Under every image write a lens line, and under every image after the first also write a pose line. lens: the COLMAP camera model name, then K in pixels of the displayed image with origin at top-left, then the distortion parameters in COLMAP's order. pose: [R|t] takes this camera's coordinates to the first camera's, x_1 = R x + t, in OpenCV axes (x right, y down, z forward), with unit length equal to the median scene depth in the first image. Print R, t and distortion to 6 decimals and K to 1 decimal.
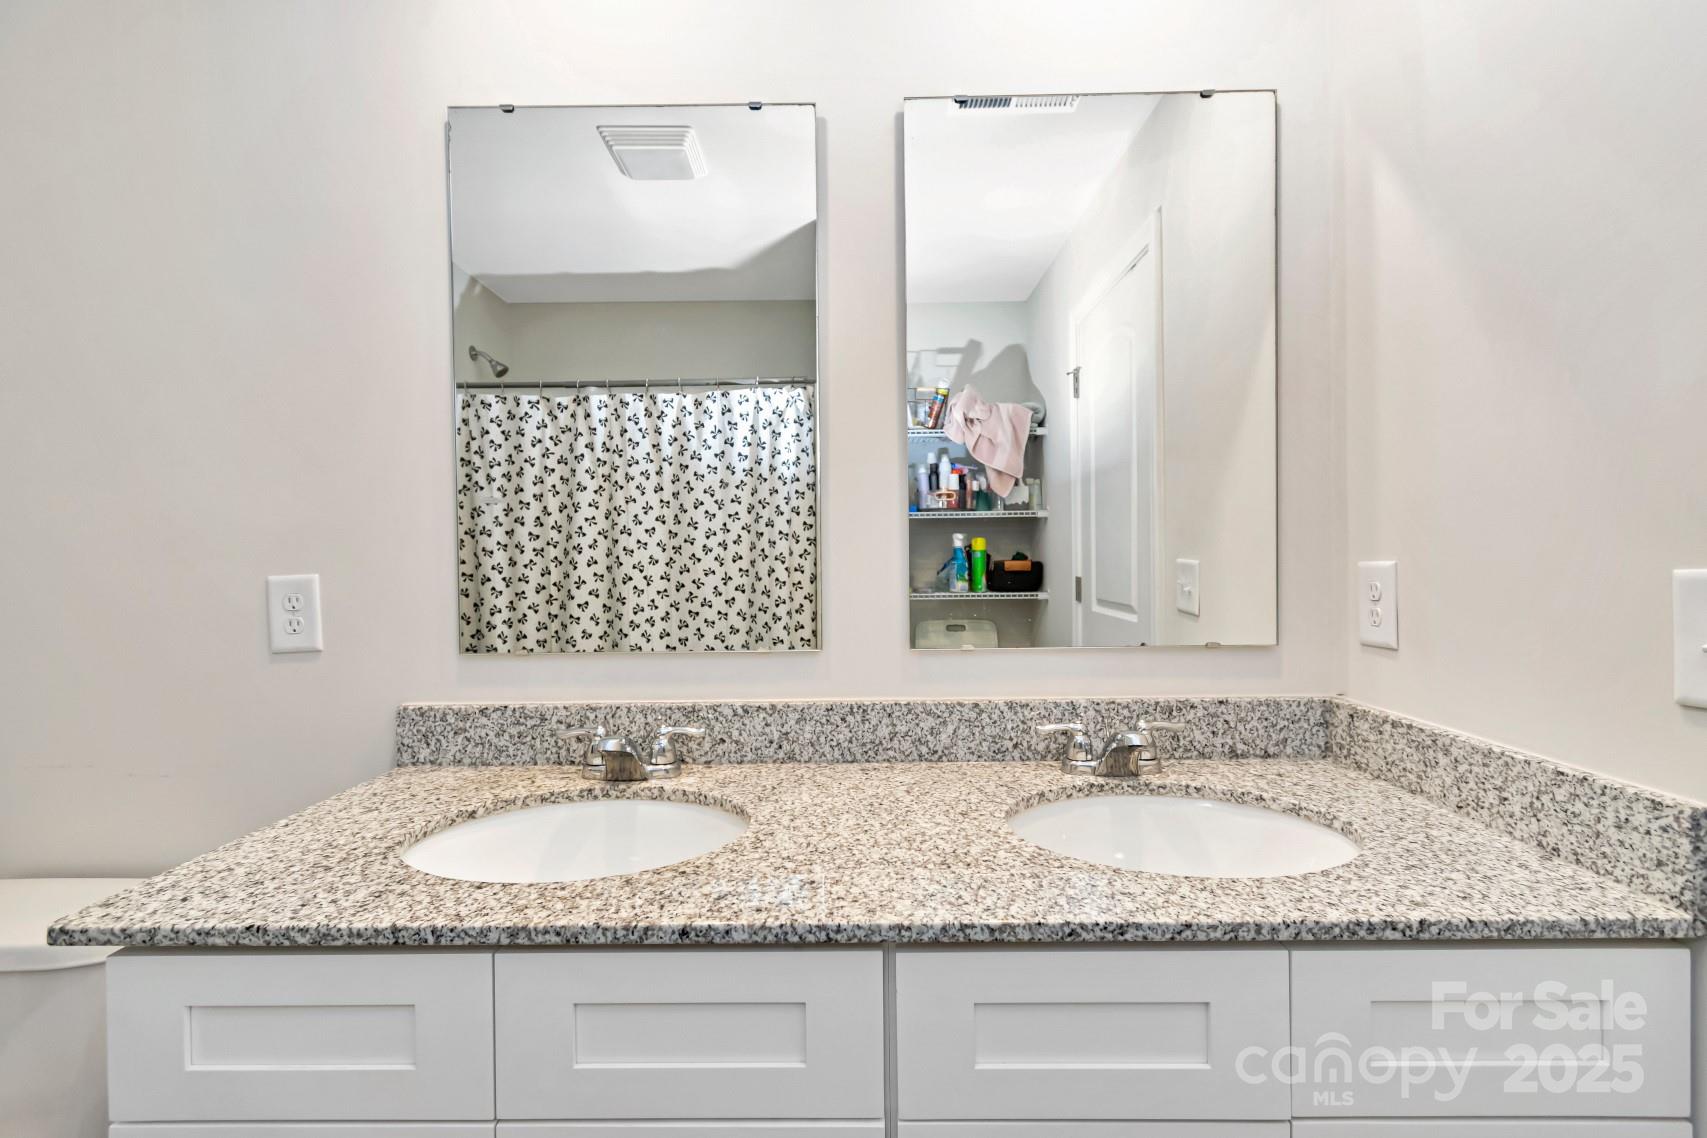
lens RADIAL K [[754.7, 0, 852.9], [0, 754.7, 564.6], [0, 0, 1]] dist [0.003298, -0.000476]
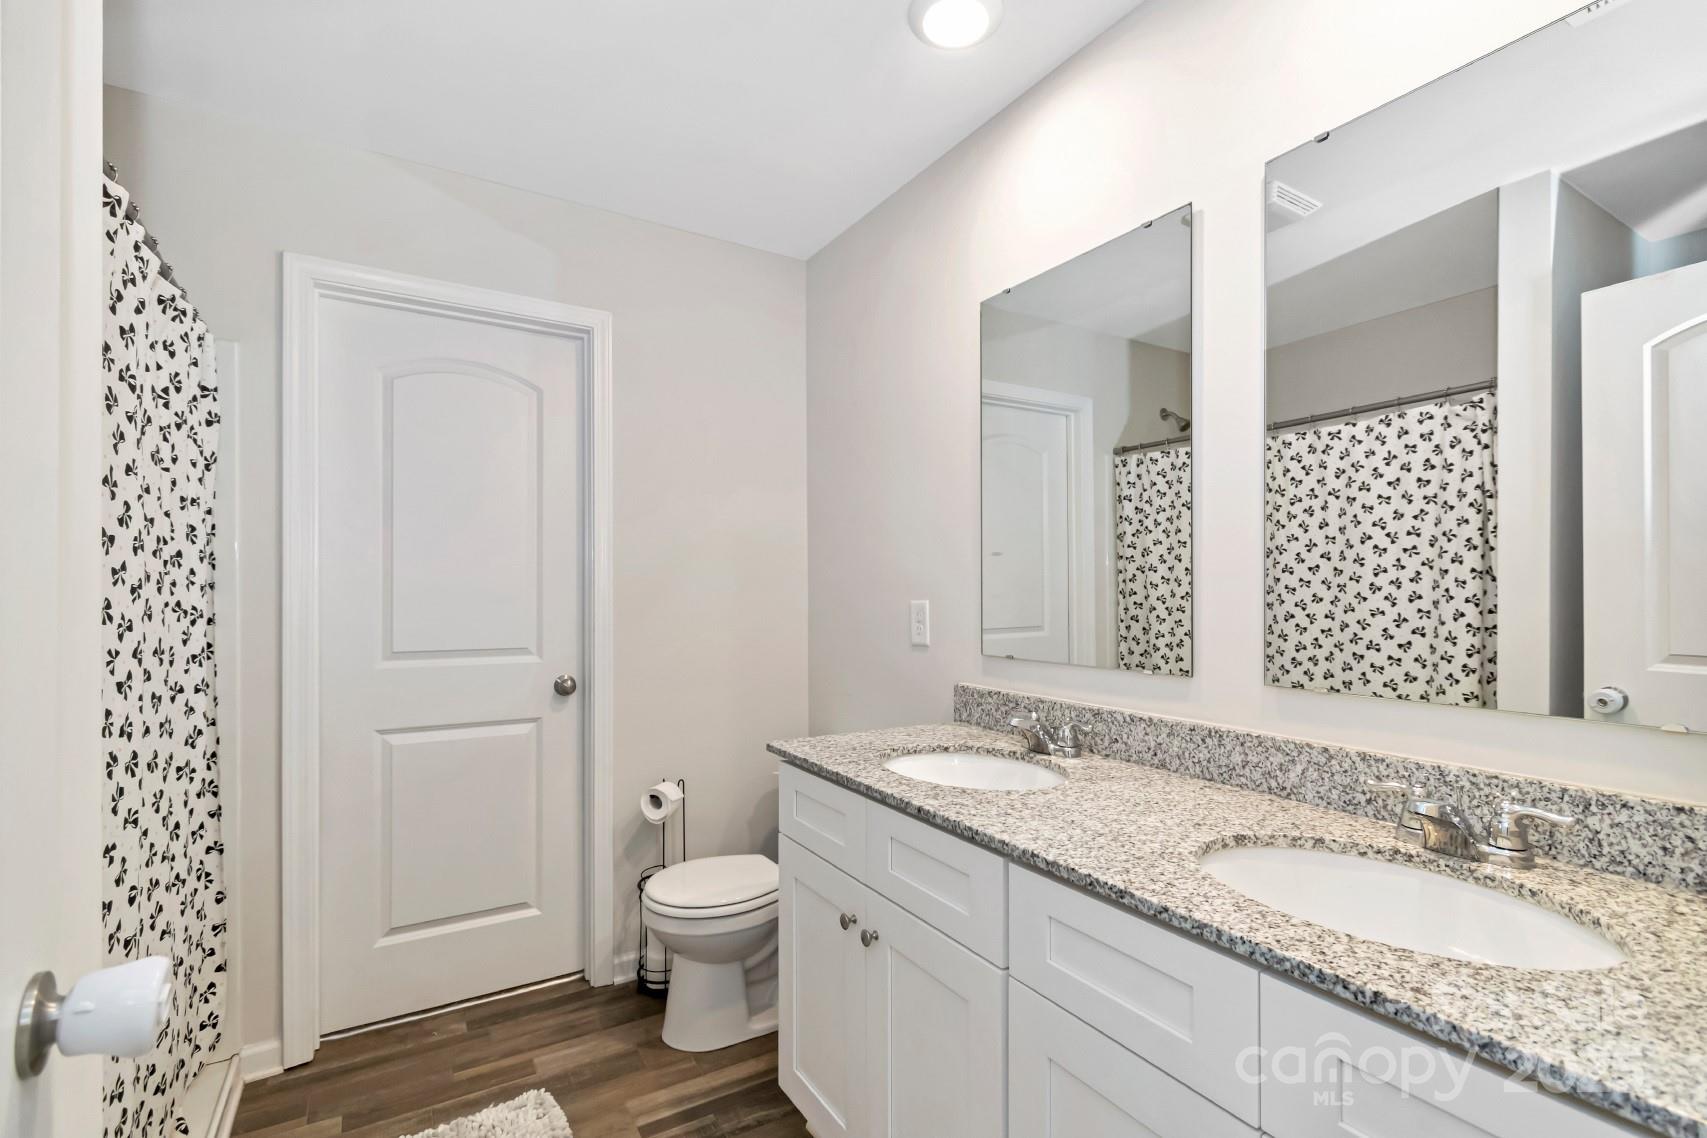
lens RADIAL K [[750.7, 0, 887.9], [0, 750.7, 593.6], [0, 0, 1]] dist [0.001897, 0.000080]
pose [[0.560028, 0.014850, -0.828341, 0.643654], [-0.022353, 0.999746, 0.002810, -0.005386], [0.828172, 0.016943, 0.560218, -0.015178]]
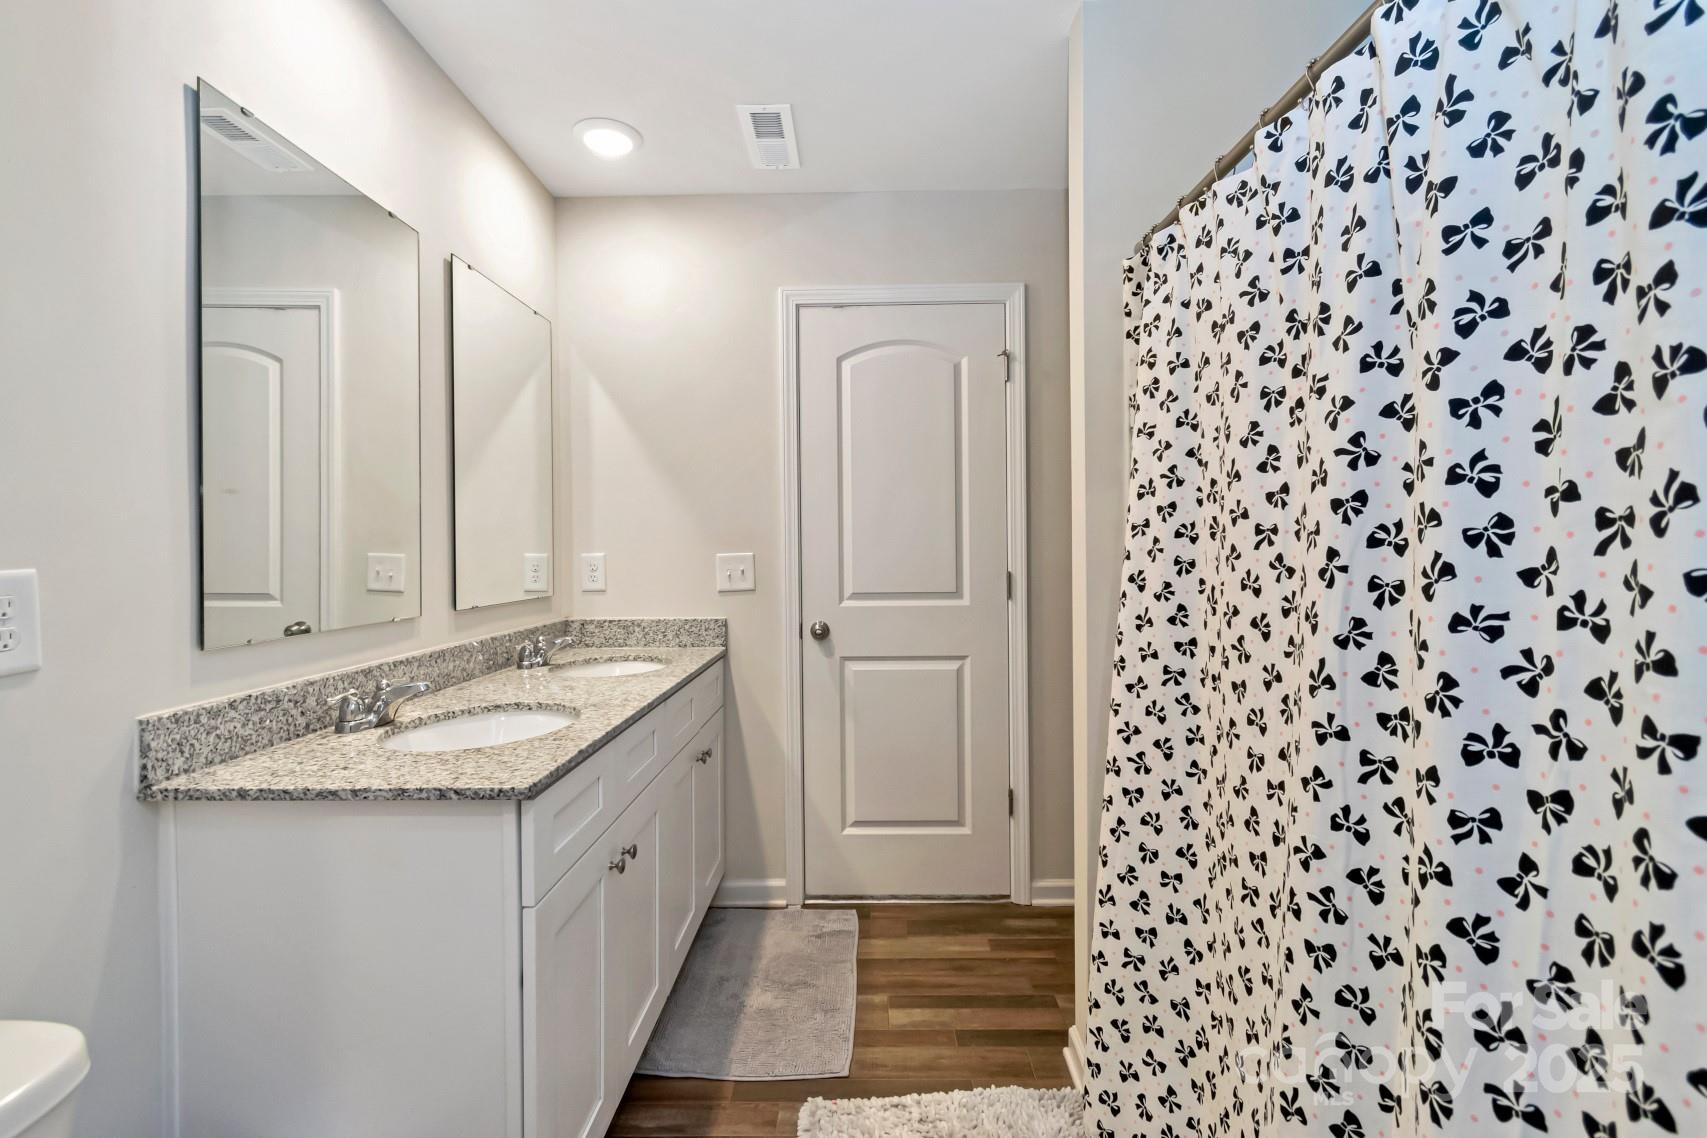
lens RADIAL K [[786.9, 0, 847.0], [0, 786.9, 564.4], [0, 0, 1]] dist [0.000880, 0.000266]
pose [[0.017442, -0.011614, 0.999780, -1.510419], [0.011071, 0.999873, 0.011422, 0.008784], [-0.999787, 0.010870, 0.017568, 0.178898]]
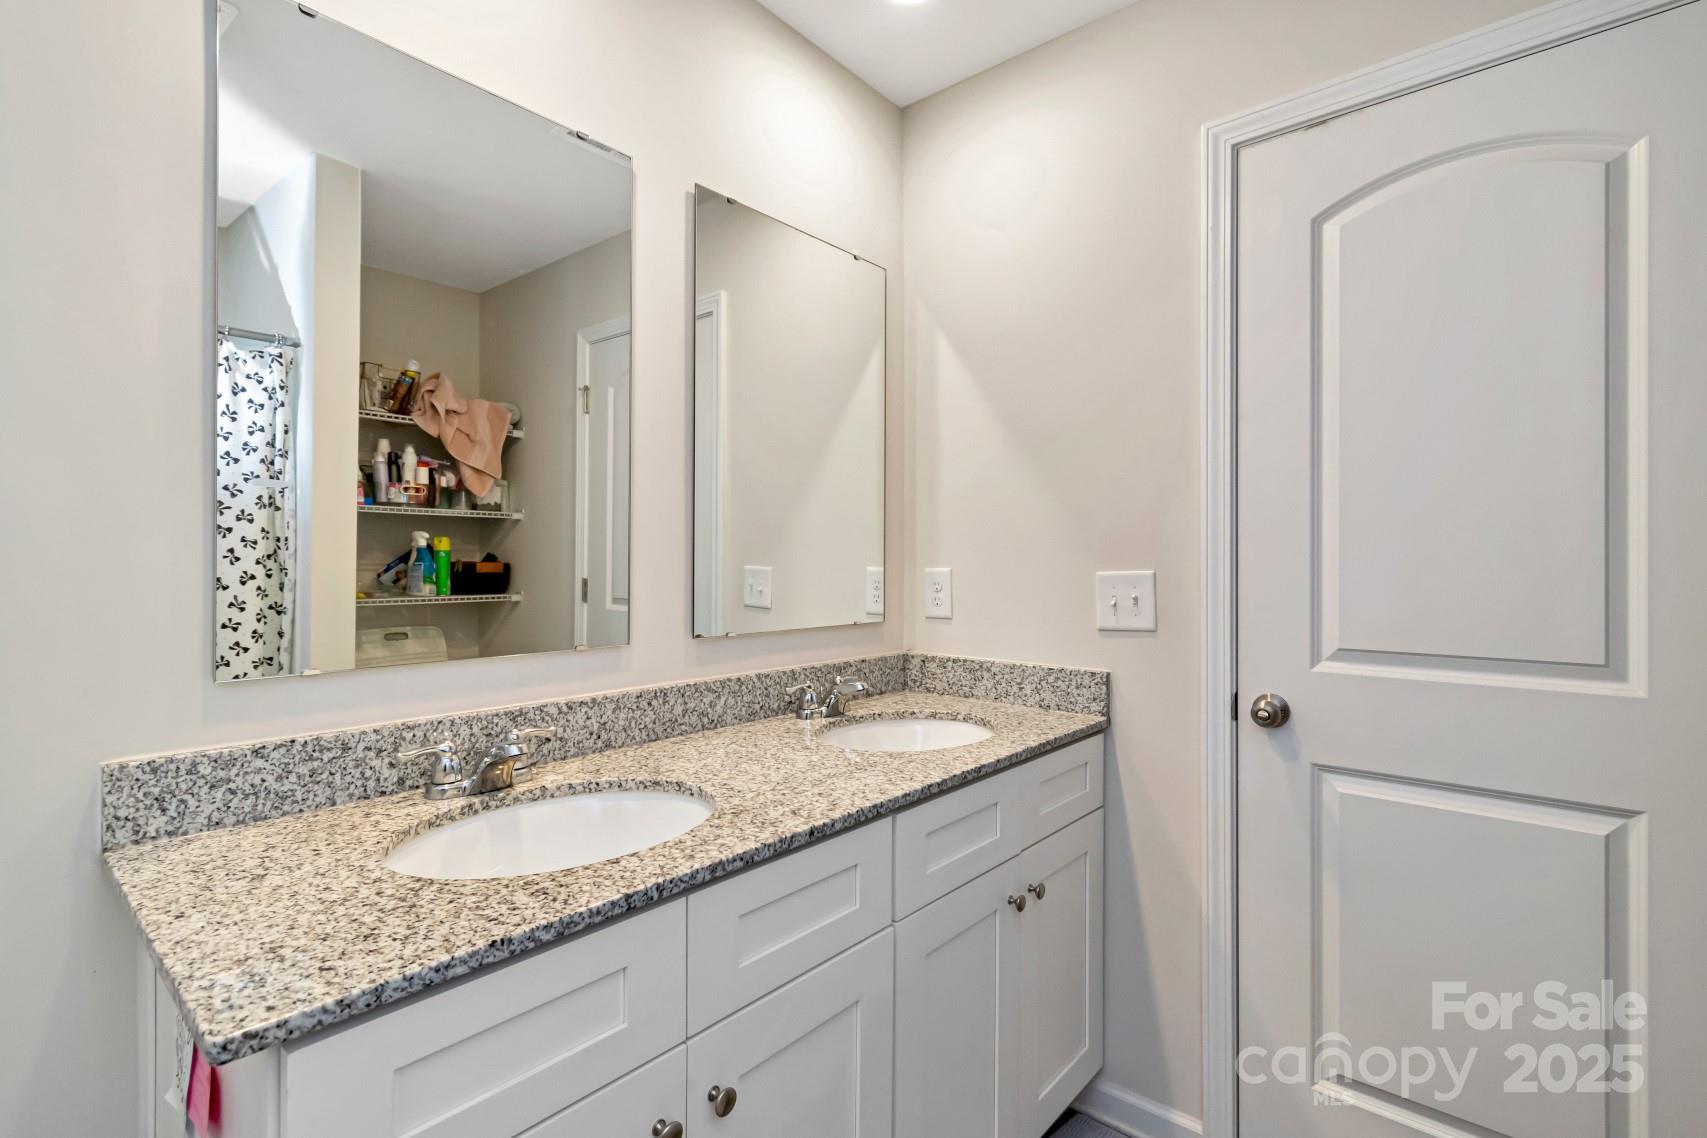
lens RADIAL K [[786.9, 0, 847.0], [0, 786.9, 564.4], [0, 0, 1]] dist [0.000880, 0.000266]
pose [[0.647121, 0.010631, 0.762313, -0.723320], [-0.007308, 0.999943, -0.007741, 0.002448], [-0.762352, -0.000562, 0.647162, 0.007754]]
